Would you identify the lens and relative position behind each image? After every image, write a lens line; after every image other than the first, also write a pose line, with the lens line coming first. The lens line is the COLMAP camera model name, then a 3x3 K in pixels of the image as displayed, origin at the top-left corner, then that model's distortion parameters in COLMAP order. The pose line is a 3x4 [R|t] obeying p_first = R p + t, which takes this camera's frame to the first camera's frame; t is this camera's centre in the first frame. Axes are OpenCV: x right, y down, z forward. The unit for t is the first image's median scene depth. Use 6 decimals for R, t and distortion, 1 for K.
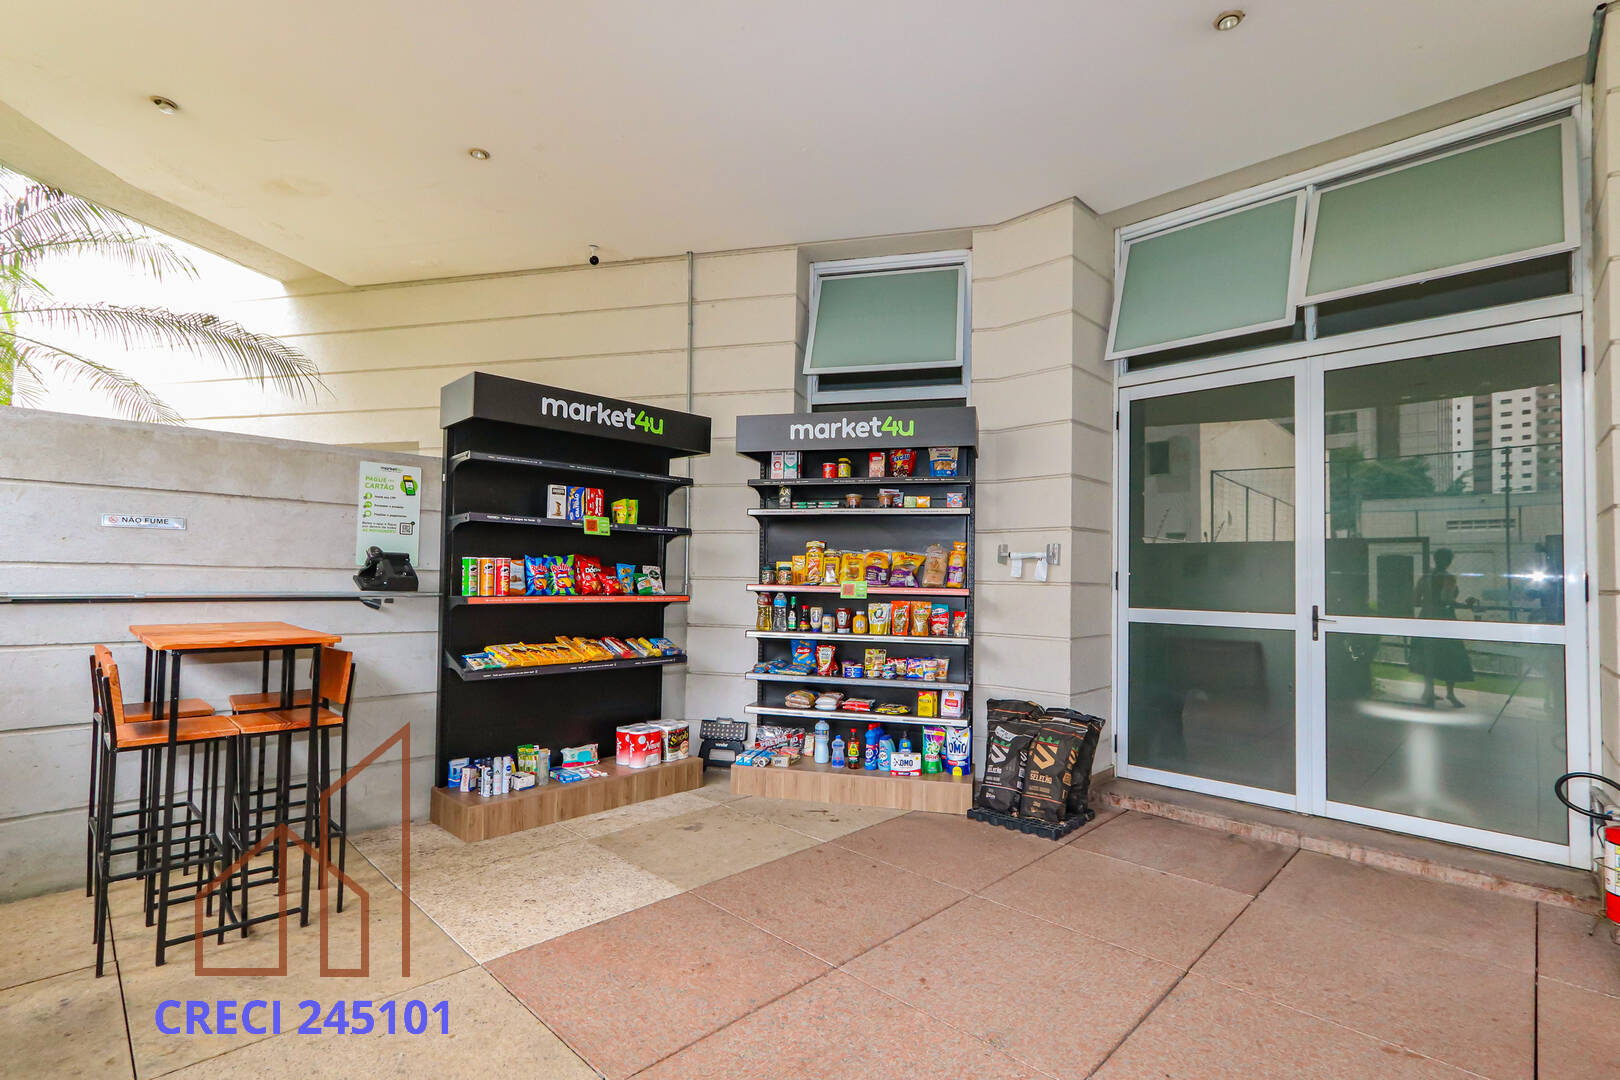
lens RADIAL K [[750.4, 0, 809.6], [0, 750.4, 550.3], [0, 0, 1]] dist [0.000528, -0.000178]
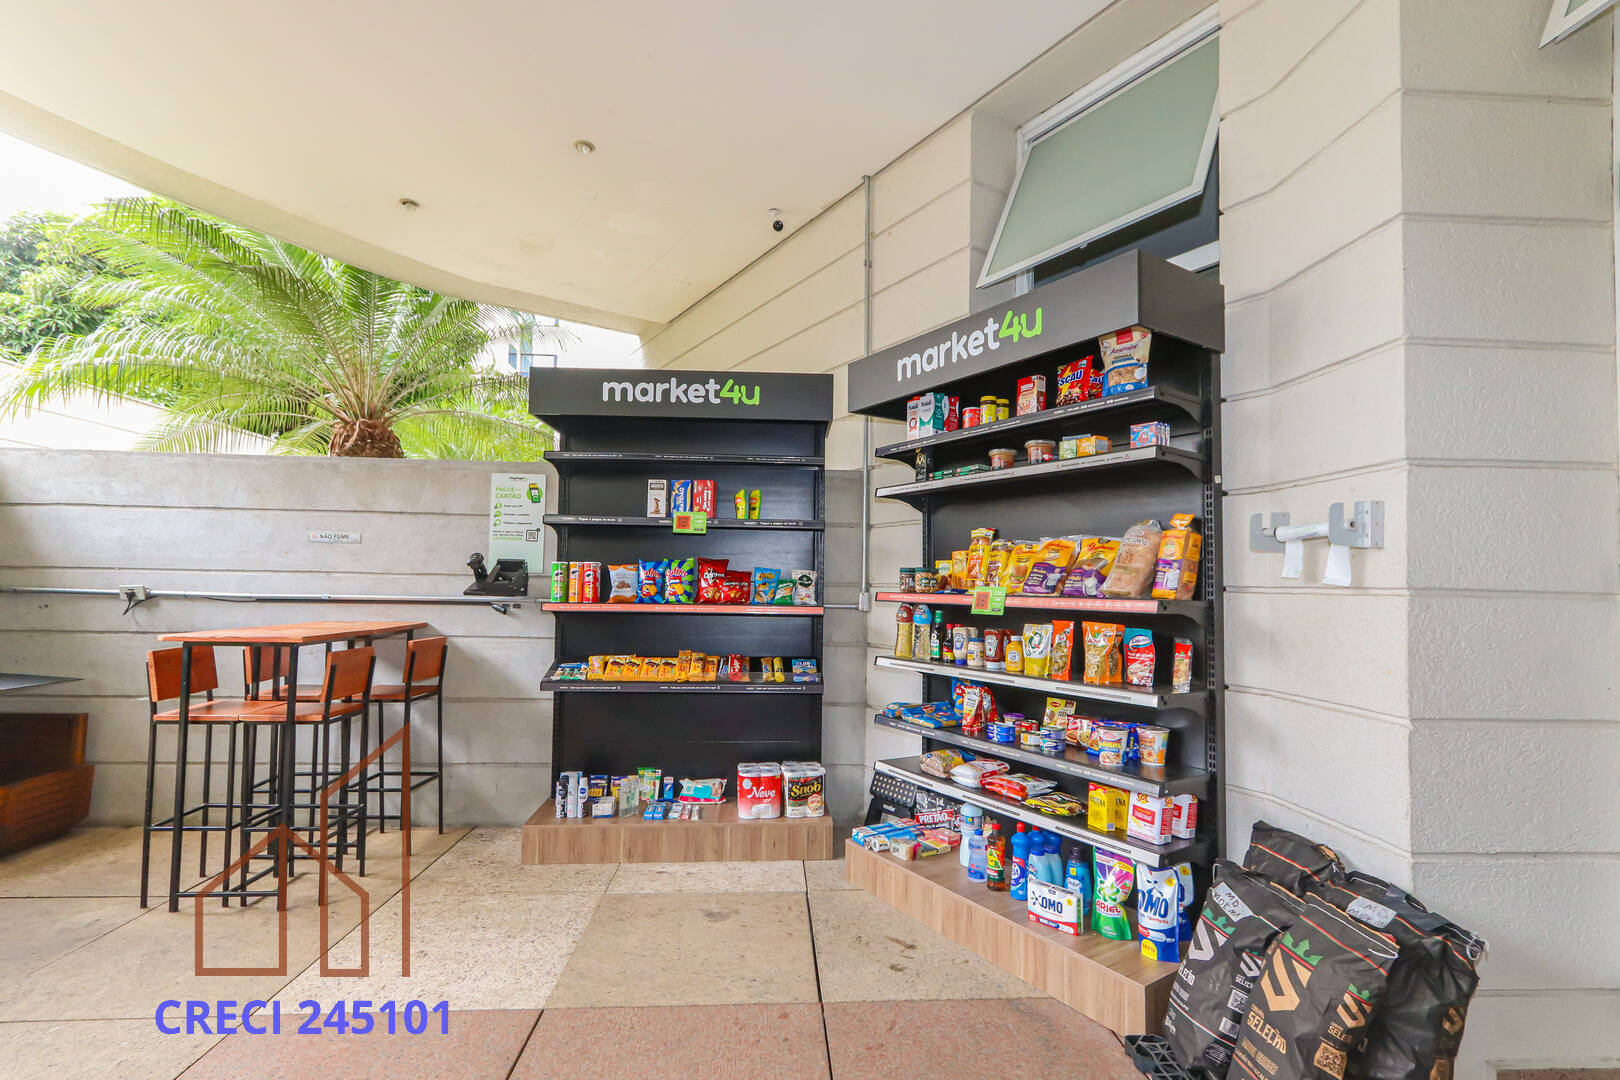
lens RADIAL K [[741.7, 0, 811.0], [0, 741.7, 552.1], [0, 0, 1]] dist [-0.002317, 0.000806]
pose [[0.744694, -0.034024, -0.666538, 0.383315], [0.021524, 0.999405, -0.026968, 0.026837], [0.667059, 0.005736, 0.744983, 0.465132]]
